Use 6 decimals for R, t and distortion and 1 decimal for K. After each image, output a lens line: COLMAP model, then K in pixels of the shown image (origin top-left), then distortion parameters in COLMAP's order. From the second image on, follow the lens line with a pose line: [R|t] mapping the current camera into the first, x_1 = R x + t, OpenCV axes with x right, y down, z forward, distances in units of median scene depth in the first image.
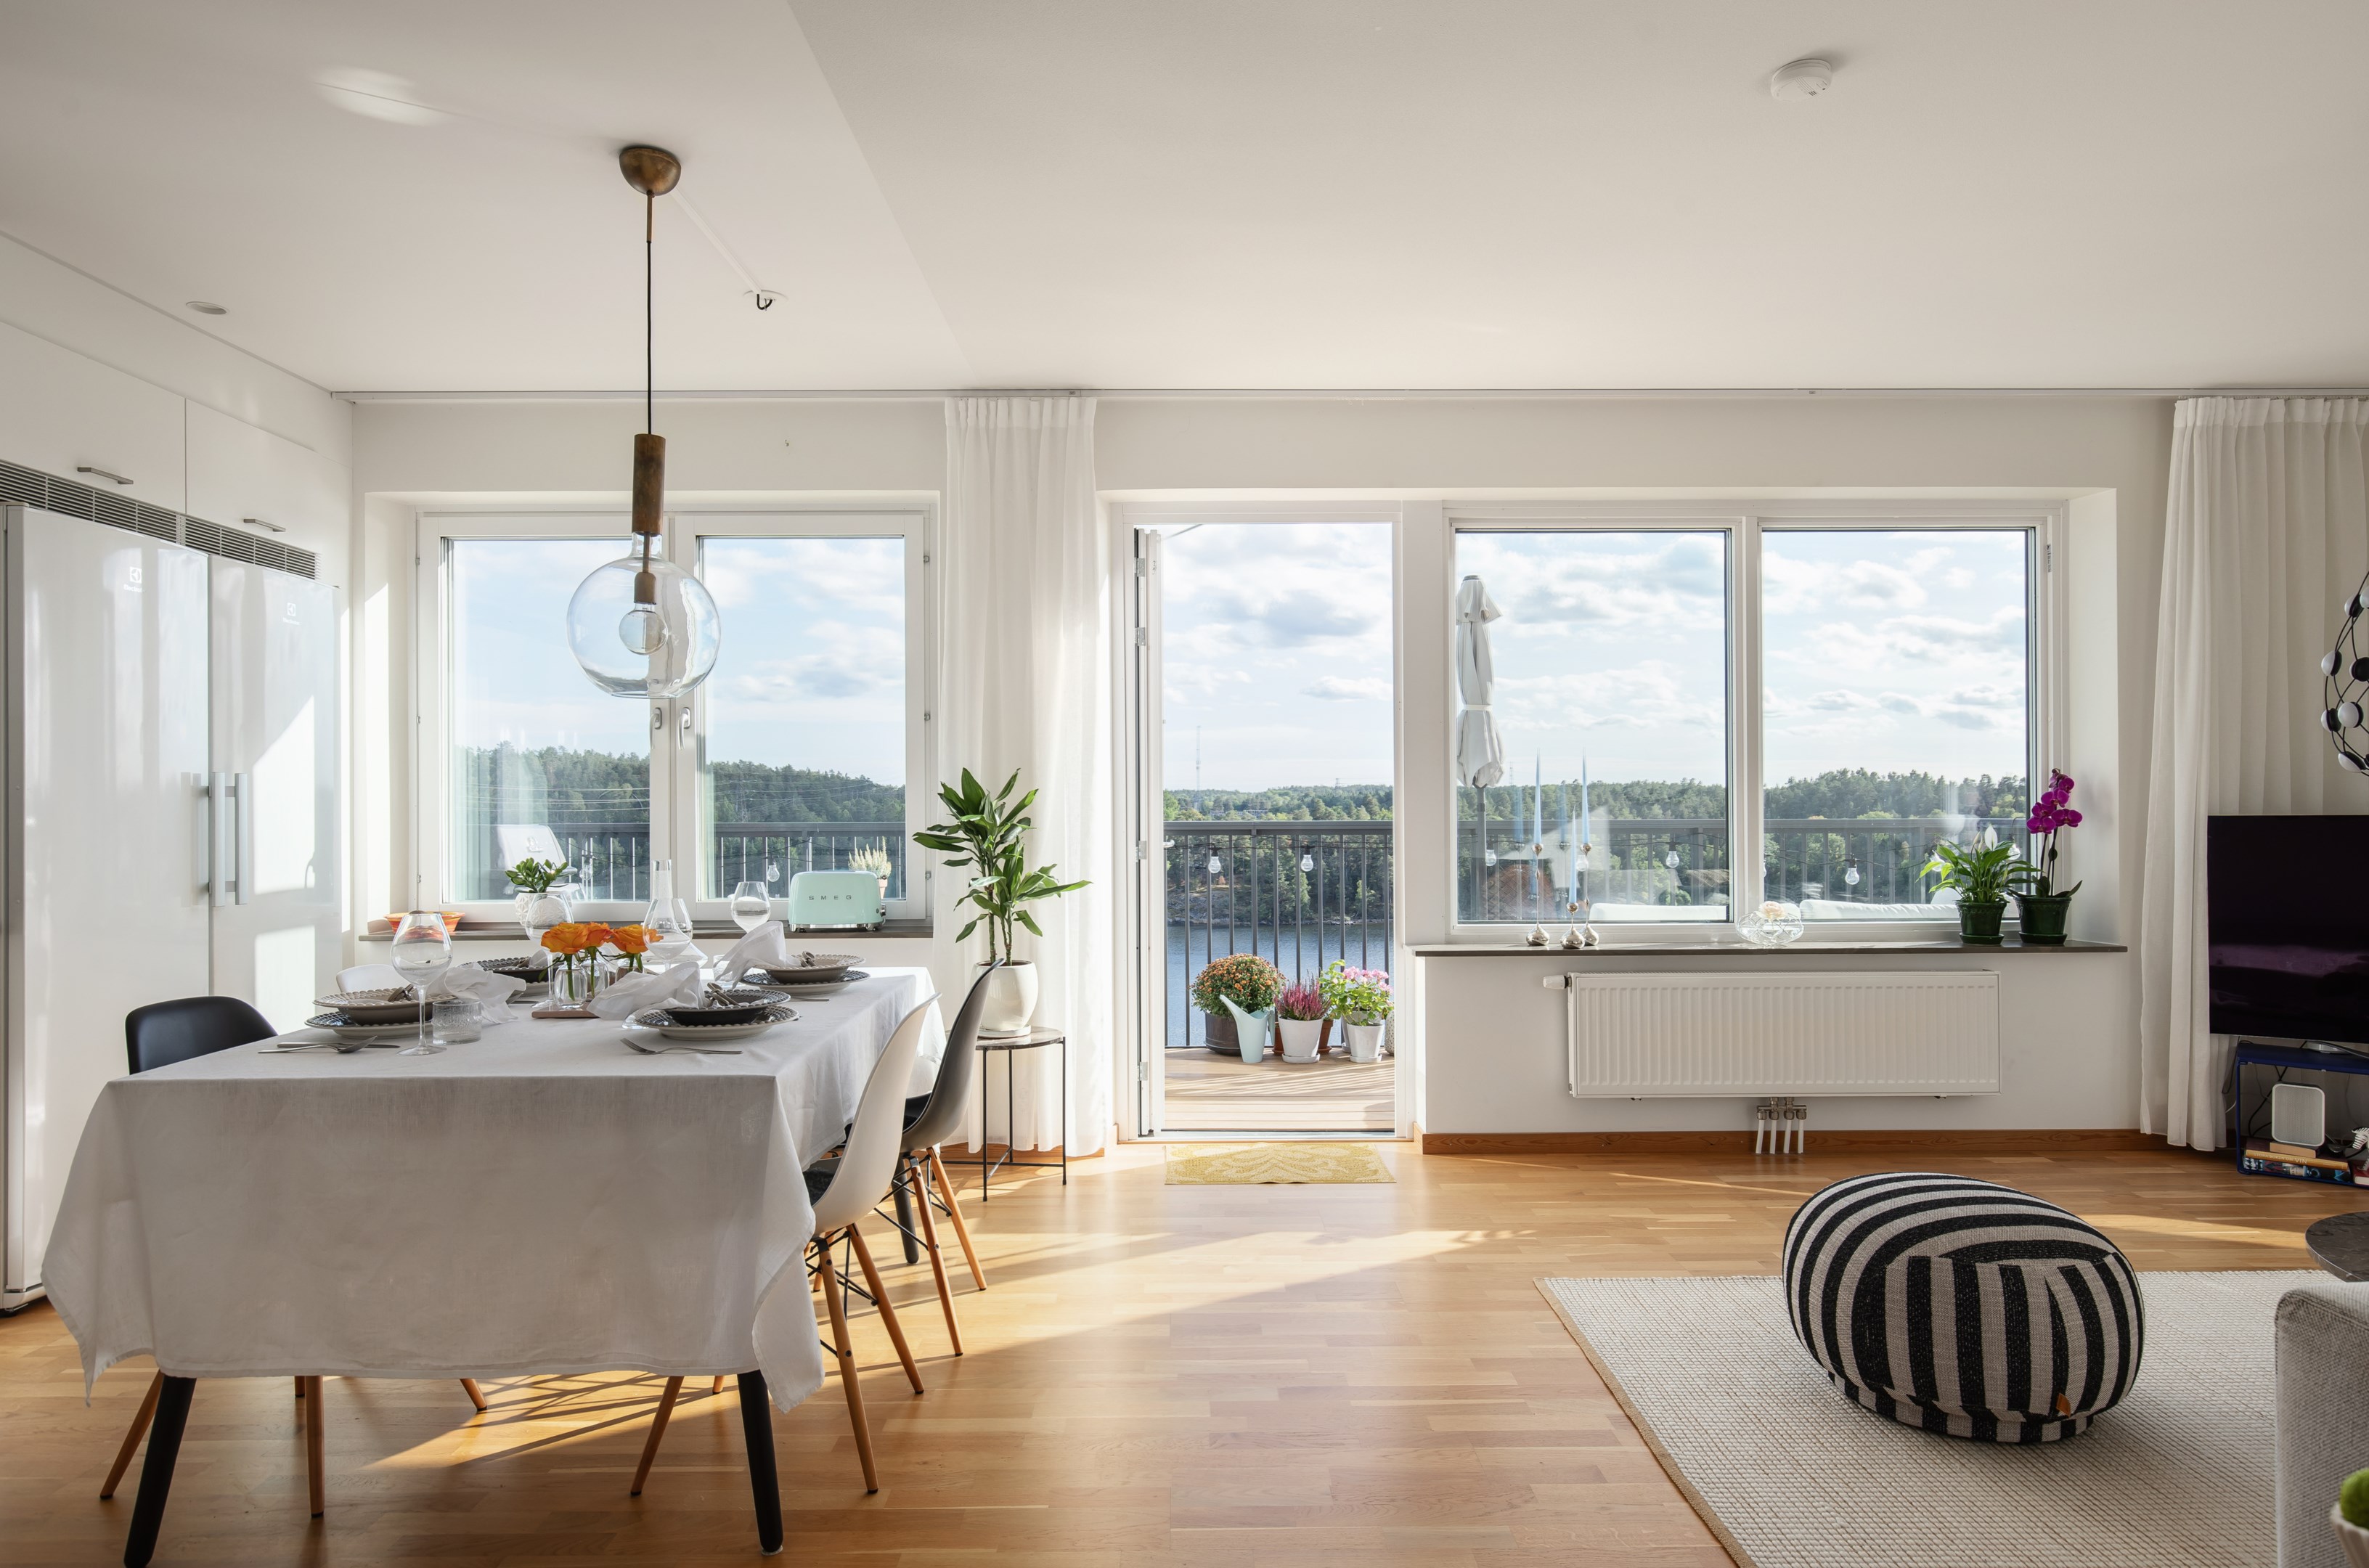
lens RADIAL K [[1373.9, 0, 1182.7], [0, 1373.9, 805.0], [0, 0, 1]] dist [-0.006908, 0.005239]
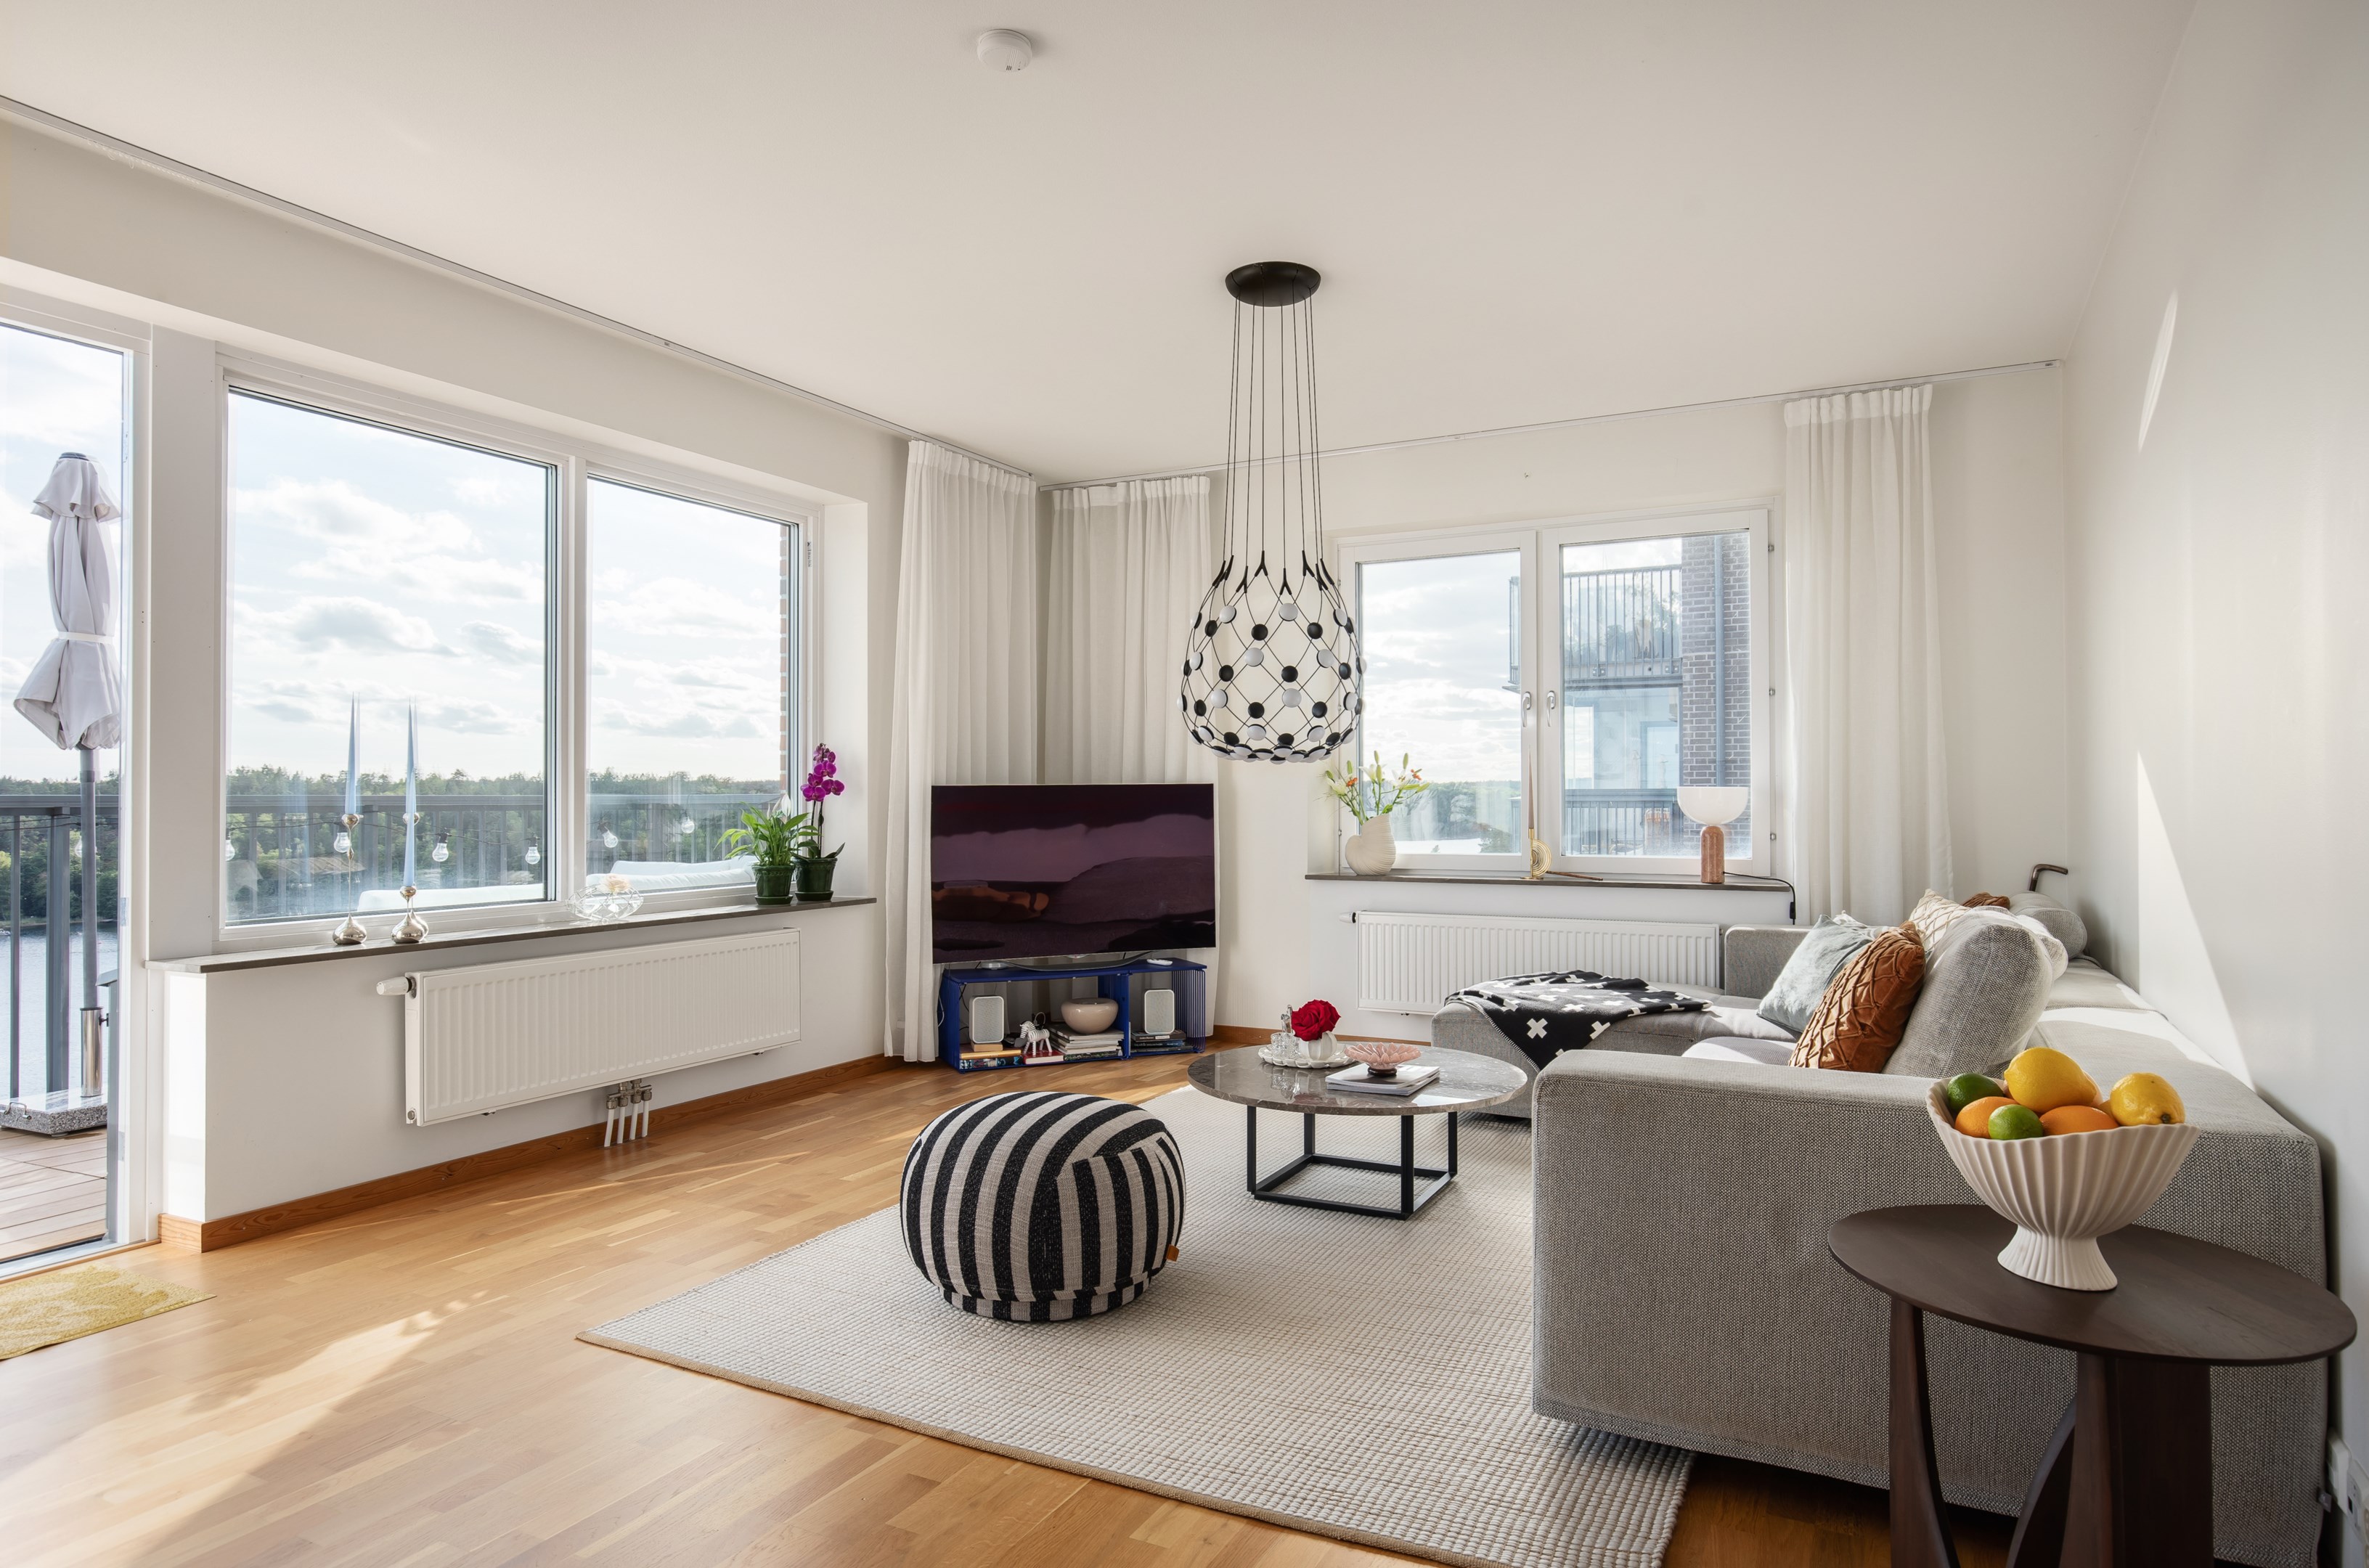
lens RADIAL K [[1373.9, 0, 1197.6], [0, 1373.9, 781.4], [0, 0, 1]] dist [-0.006908, 0.005239]
pose [[0.465508, 0.013433, 0.884942, -0.216979], [-0.000007, 0.999885, -0.015174, 0.022315], [-0.885044, 0.007058, 0.465455, 0.217856]]
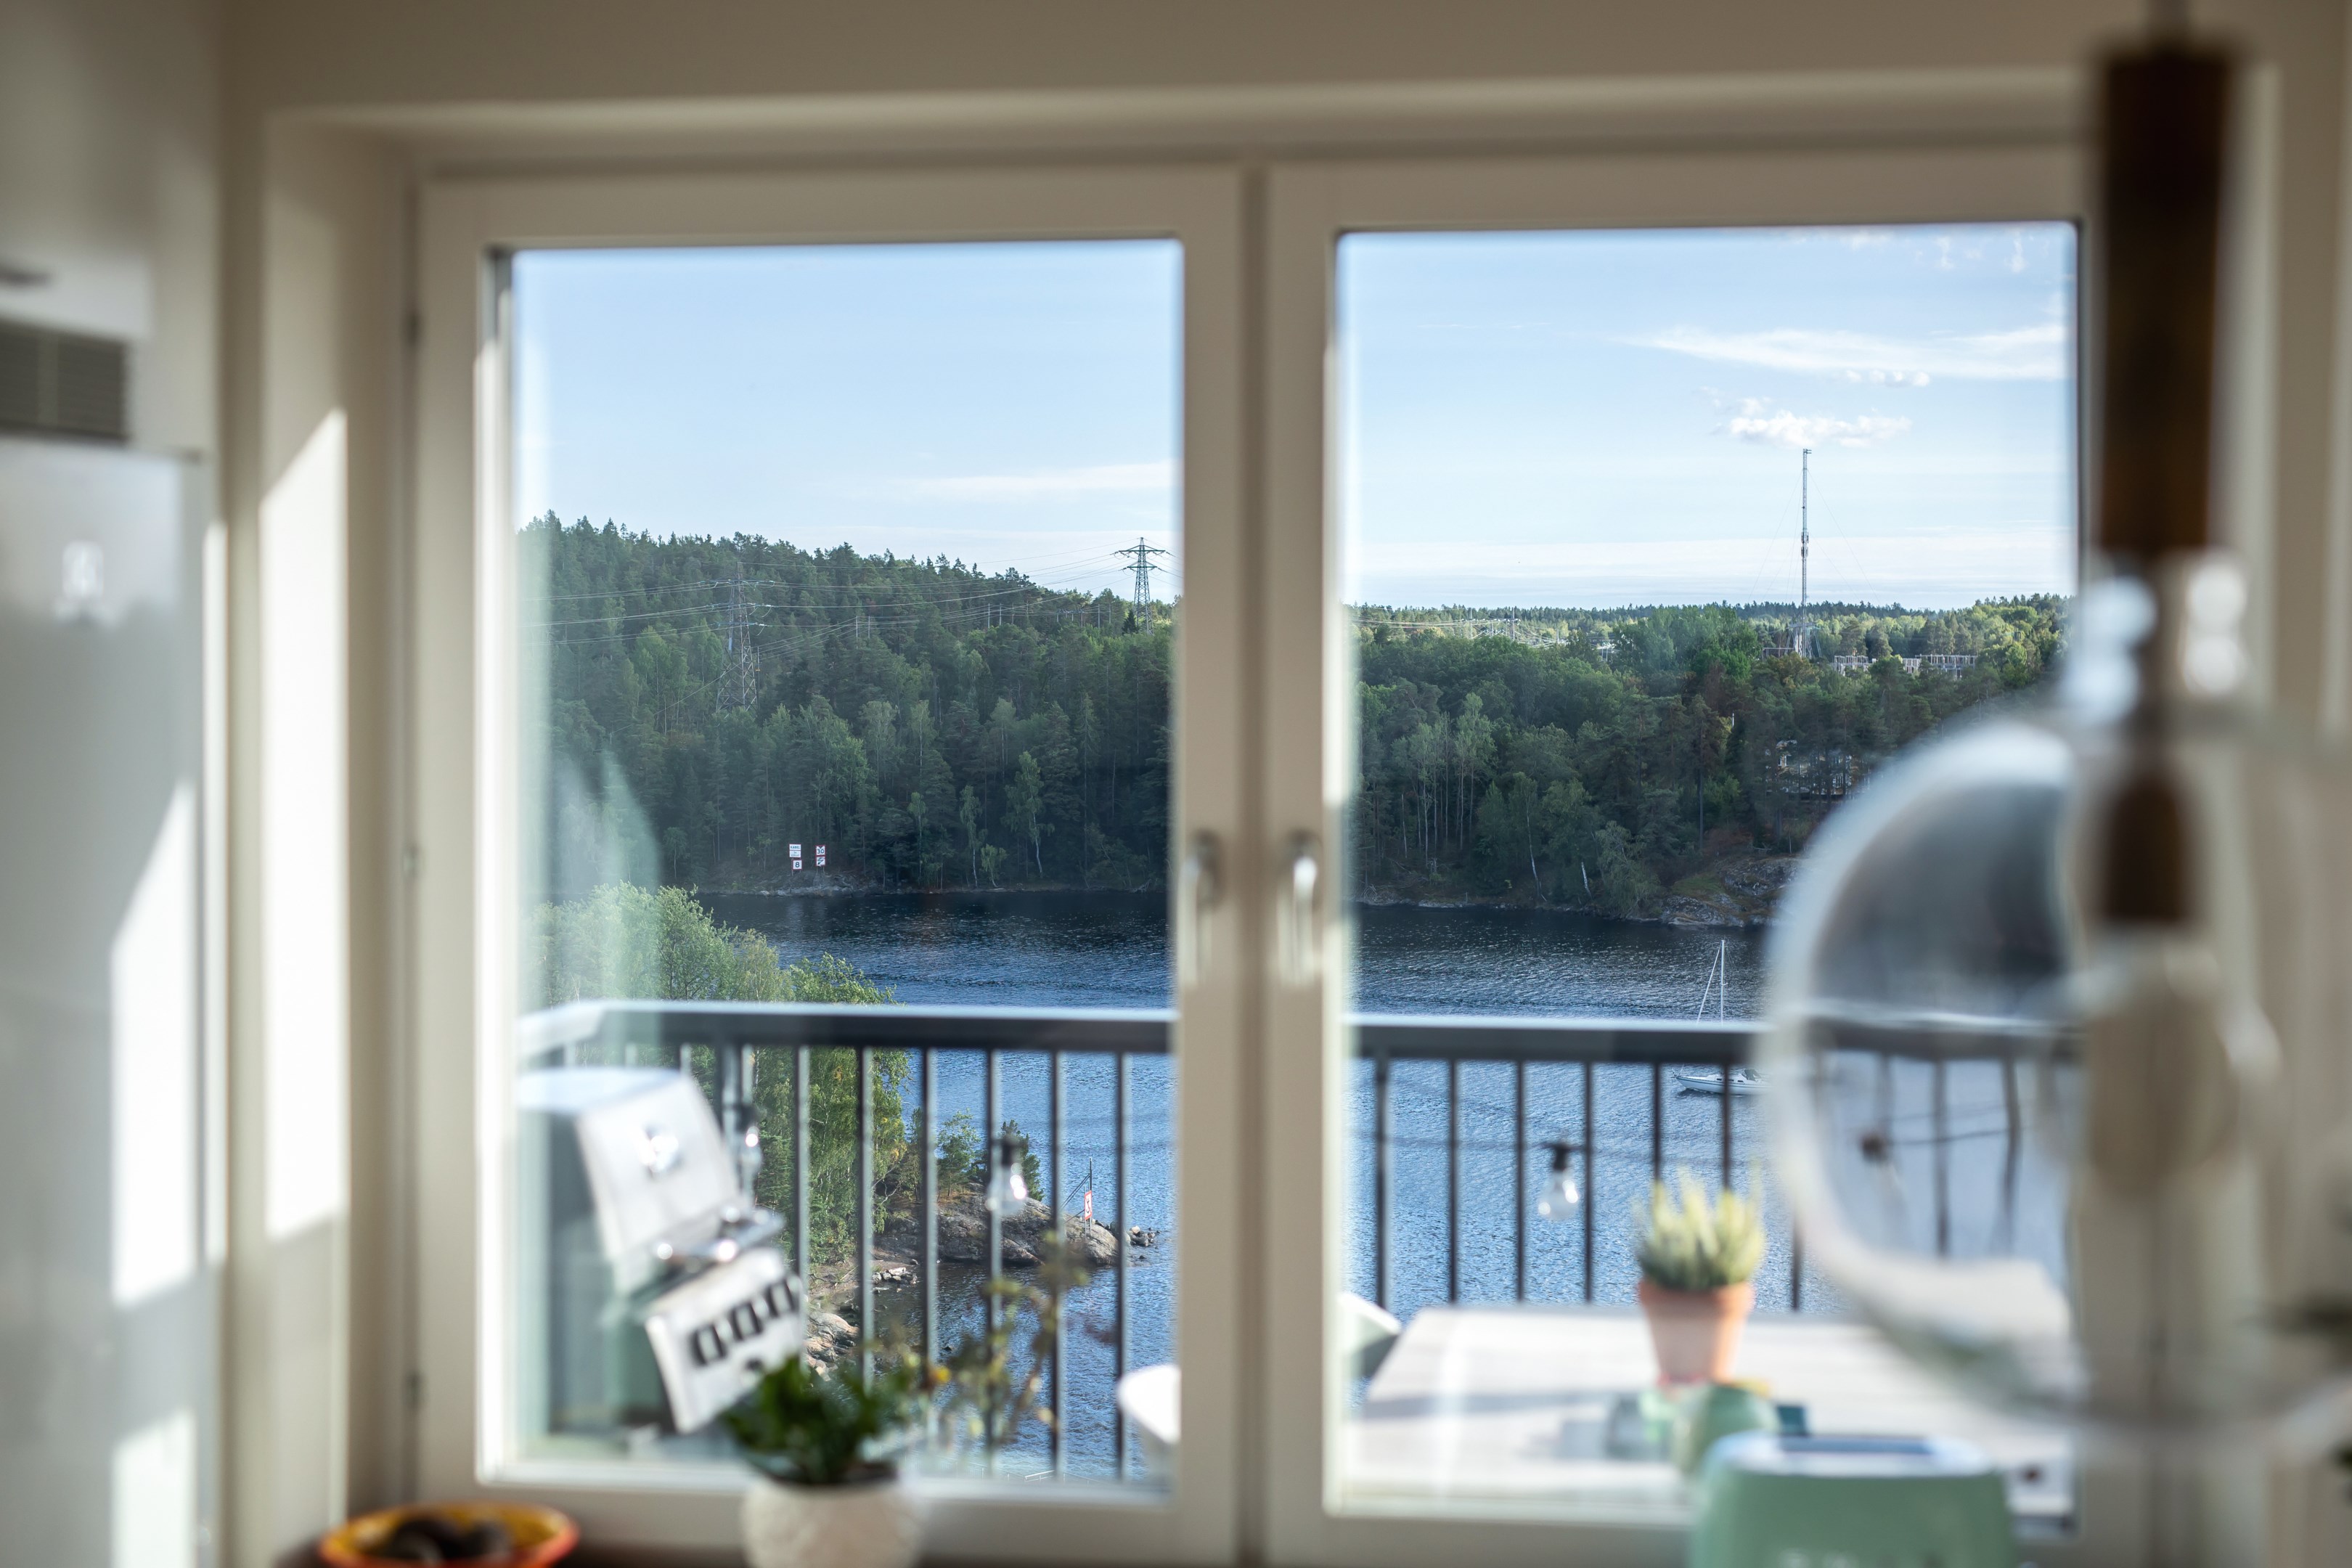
lens RADIAL K [[3294.5, 0, 1284.1], [0, 3294.5, 692.6], [0, 0, 1]] dist [-0.005503, 0.000000]
pose [[0.989179, 0.007159, -0.146541, -0.275927], [-0.004872, 0.999861, 0.015964, -0.116186], [0.146635, -0.015077, 0.989076, 0.336234]]
